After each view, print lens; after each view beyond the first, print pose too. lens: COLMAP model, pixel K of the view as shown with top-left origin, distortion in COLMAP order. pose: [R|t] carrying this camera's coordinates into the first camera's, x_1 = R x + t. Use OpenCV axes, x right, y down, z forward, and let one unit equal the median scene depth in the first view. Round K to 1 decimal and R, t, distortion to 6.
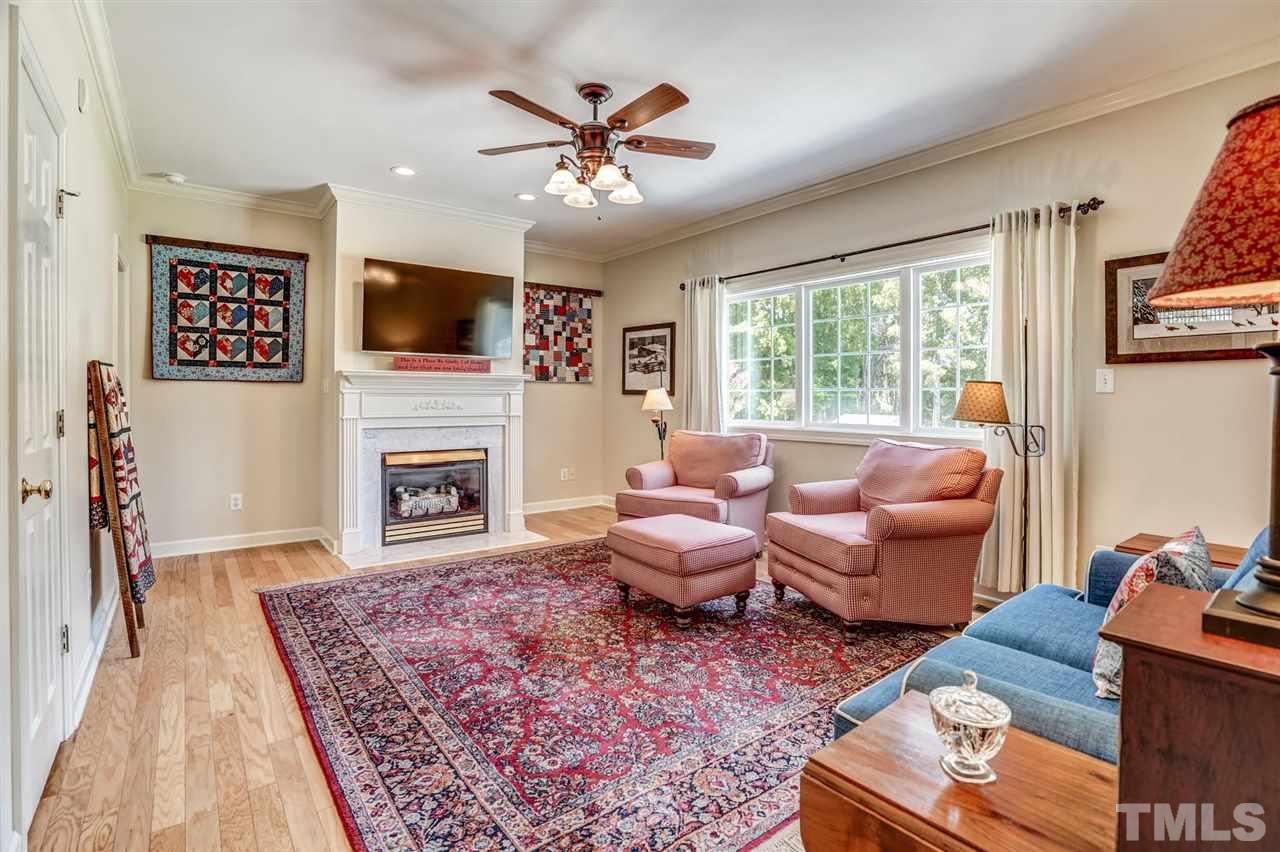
lens RADIAL K [[596.2, 0, 631.7], [0, 596.2, 394.9], [0, 0, 1]] dist [-0.042903, 0.000665]
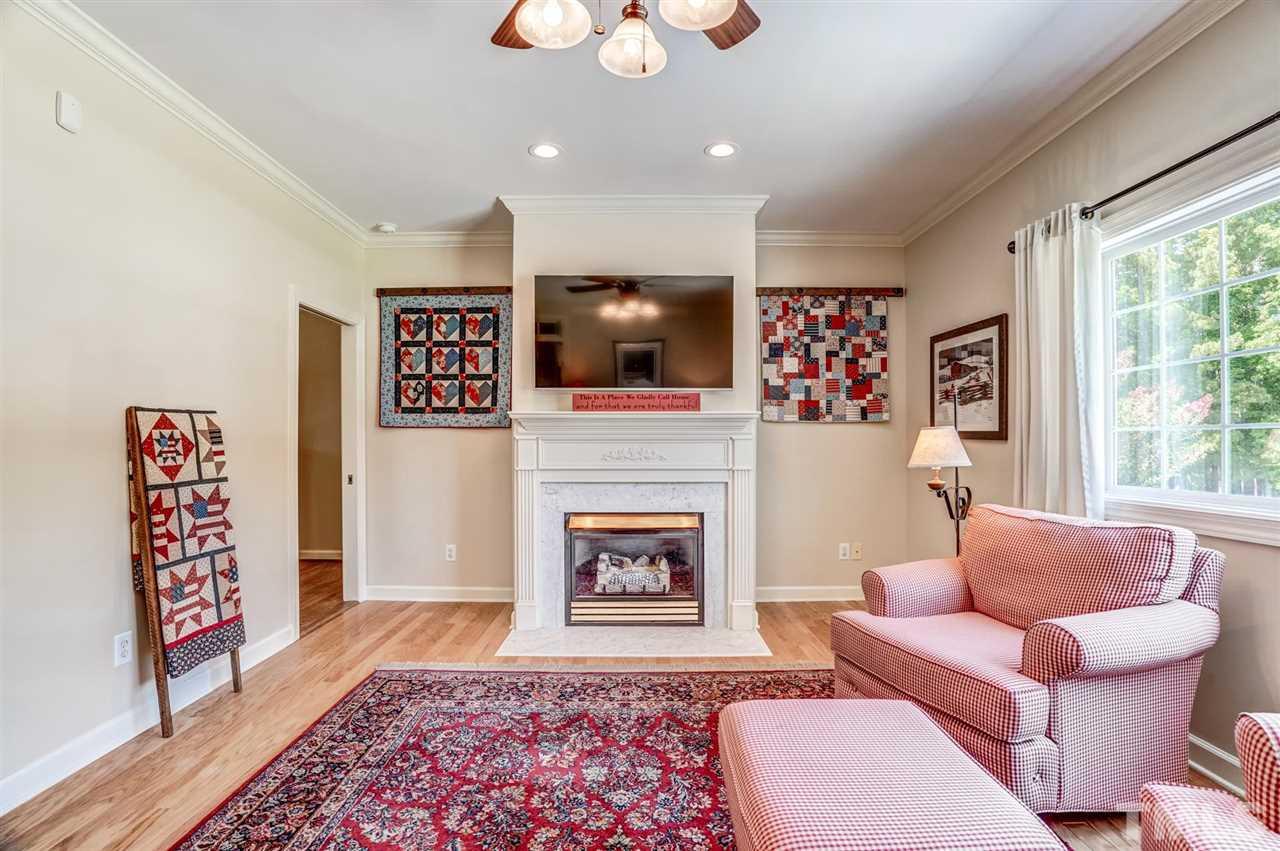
lens RADIAL K [[580.9, 0, 638.6], [0, 580.9, 439.2], [0, 0, 1]] dist [-0.067640, 0.028222]
pose [[0.803600, -0.006358, -0.595135, 0.141324], [0.005914, 0.999979, -0.002697, -0.000296], [0.595140, -0.001352, 0.803621, 0.429810]]
